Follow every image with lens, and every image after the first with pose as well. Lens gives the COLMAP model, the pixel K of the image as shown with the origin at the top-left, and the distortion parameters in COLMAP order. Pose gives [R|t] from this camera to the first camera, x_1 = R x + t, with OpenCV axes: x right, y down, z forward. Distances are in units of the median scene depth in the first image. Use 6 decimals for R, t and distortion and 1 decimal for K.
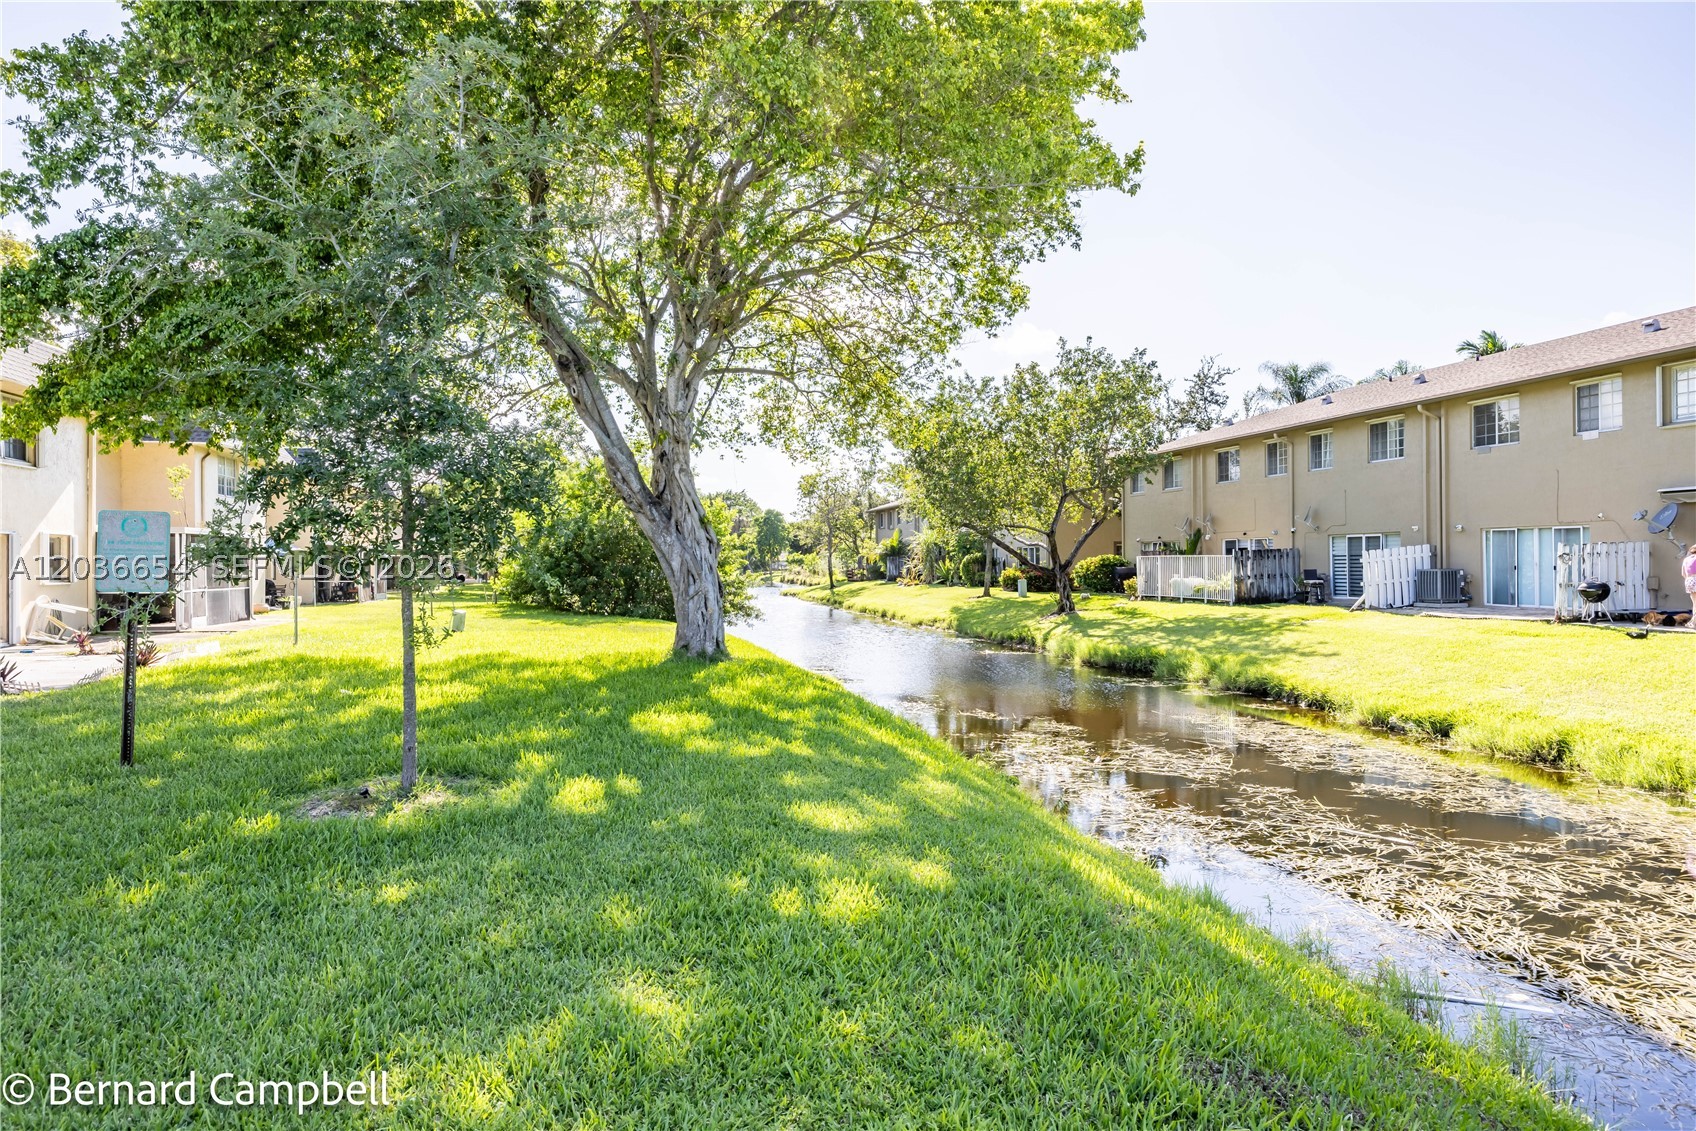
lens RADIAL K [[1058.1, 0, 848.9], [0, 1058.1, 563.1], [0, 0, 1]] dist [-0.003799, -0.007424]
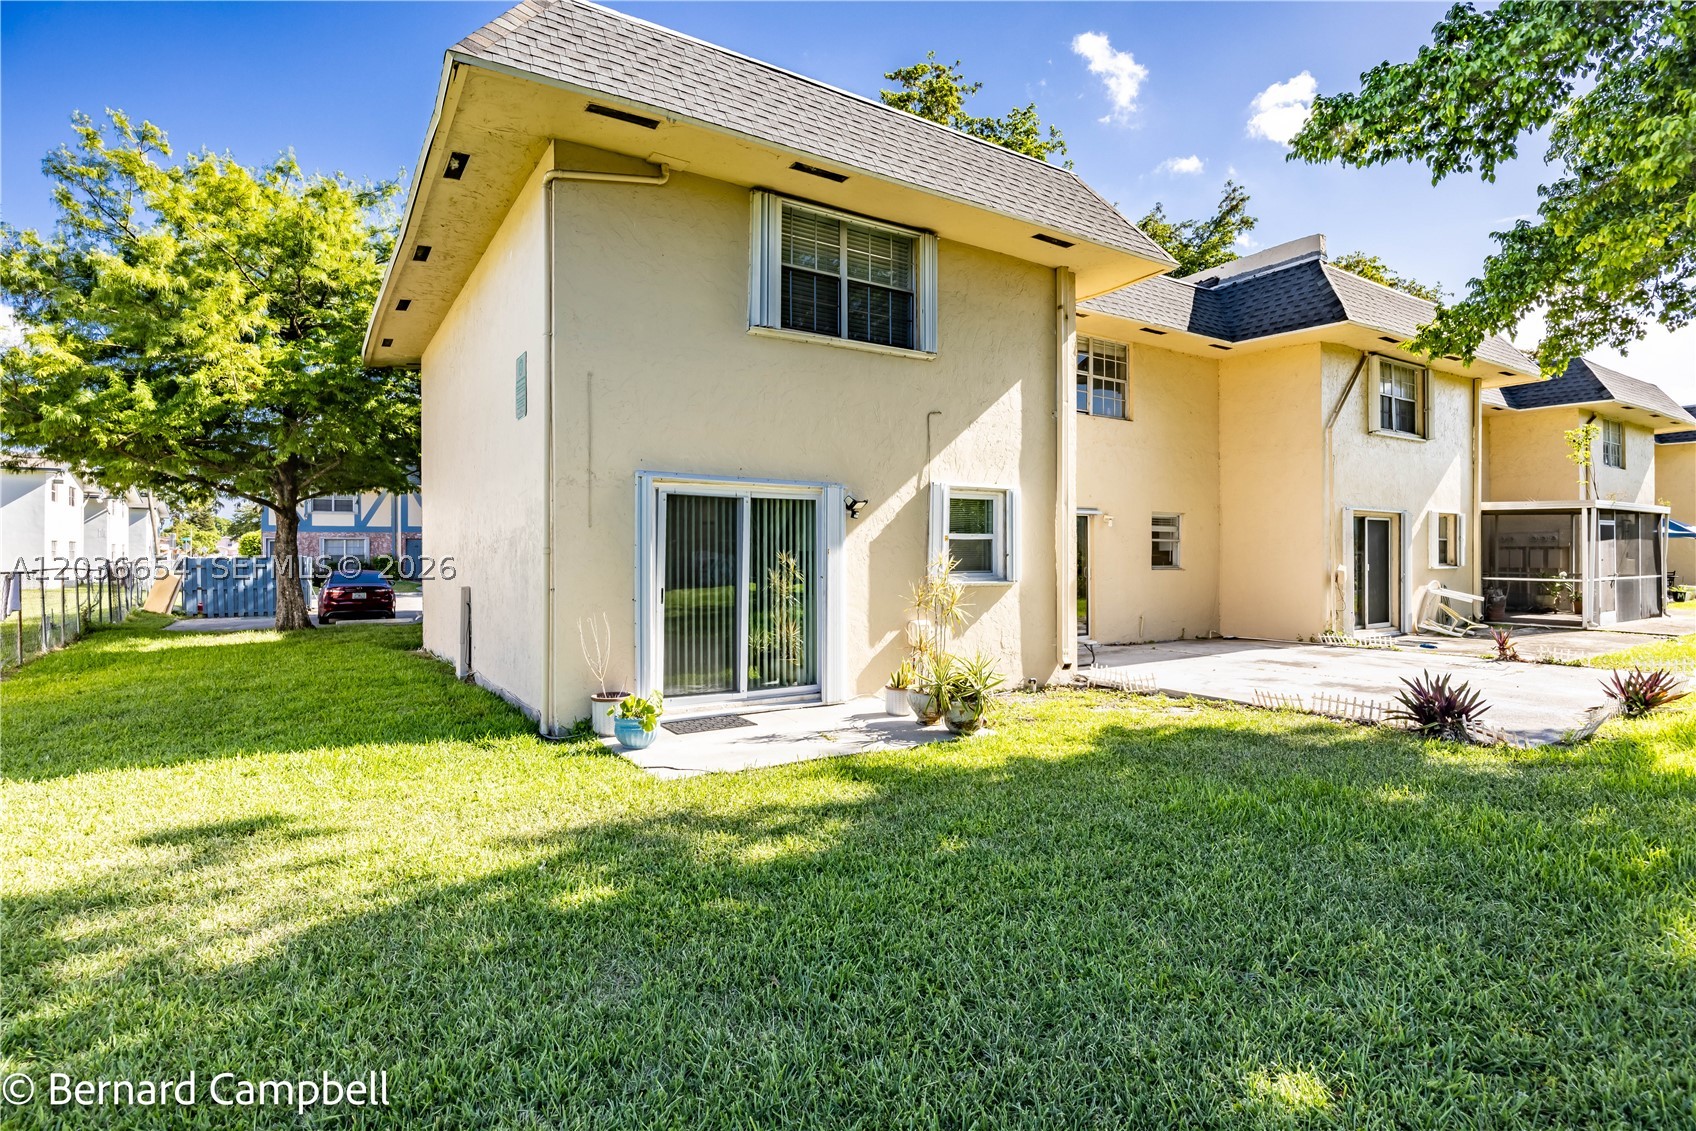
lens RADIAL K [[846.2, 0, 842.5], [0, 846.2, 559.8], [0, 0, 1]] dist [-0.009424, 0.001043]
pose [[0.346492, 0.014204, -0.937945, -0.269450], [-0.003217, 0.999897, 0.013953, 0.005174], [0.938047, -0.001818, 0.346502, 0.281565]]
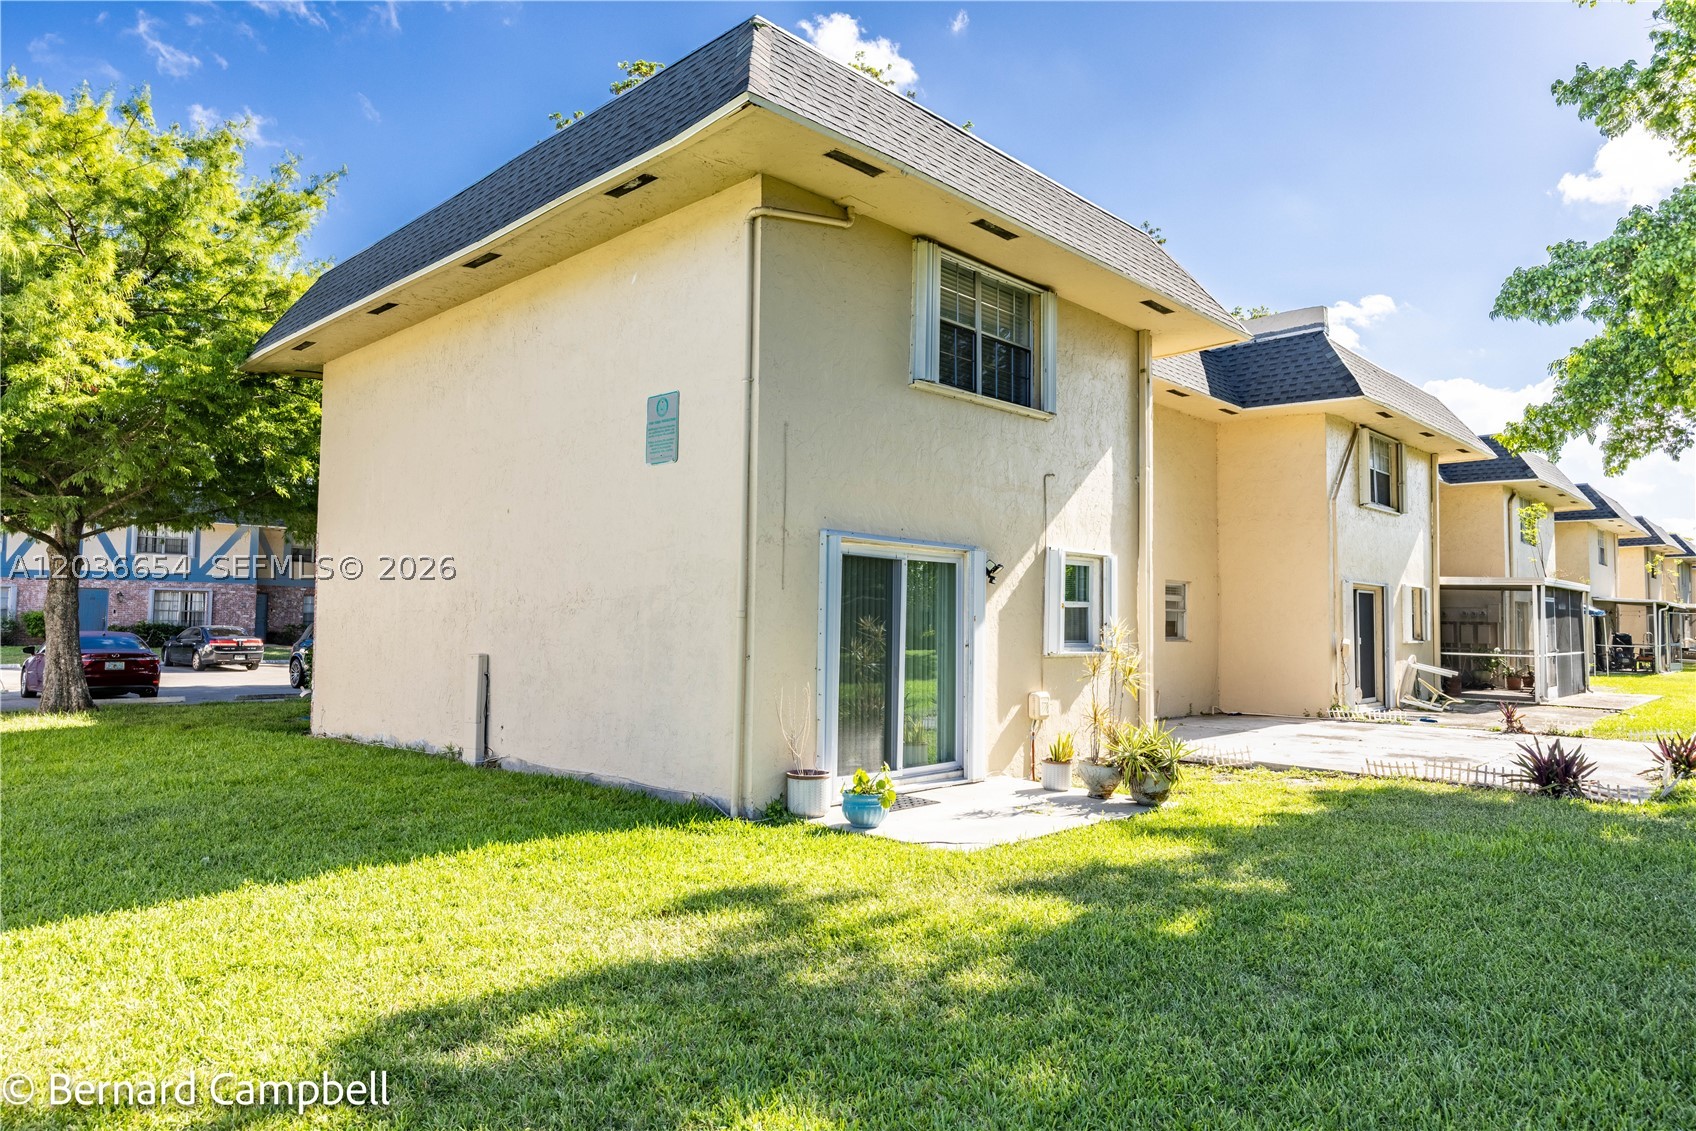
lens RADIAL K [[1058.1, 0, 851.6], [0, 1058.1, 570.4], [0, 0, 1]] dist [-0.003799, -0.007424]
pose [[0.552362, -0.023766, -0.833266, -0.282555], [-0.019516, 0.998951, -0.041429, 0.005924], [0.833376, 0.039145, 0.551319, 0.112736]]
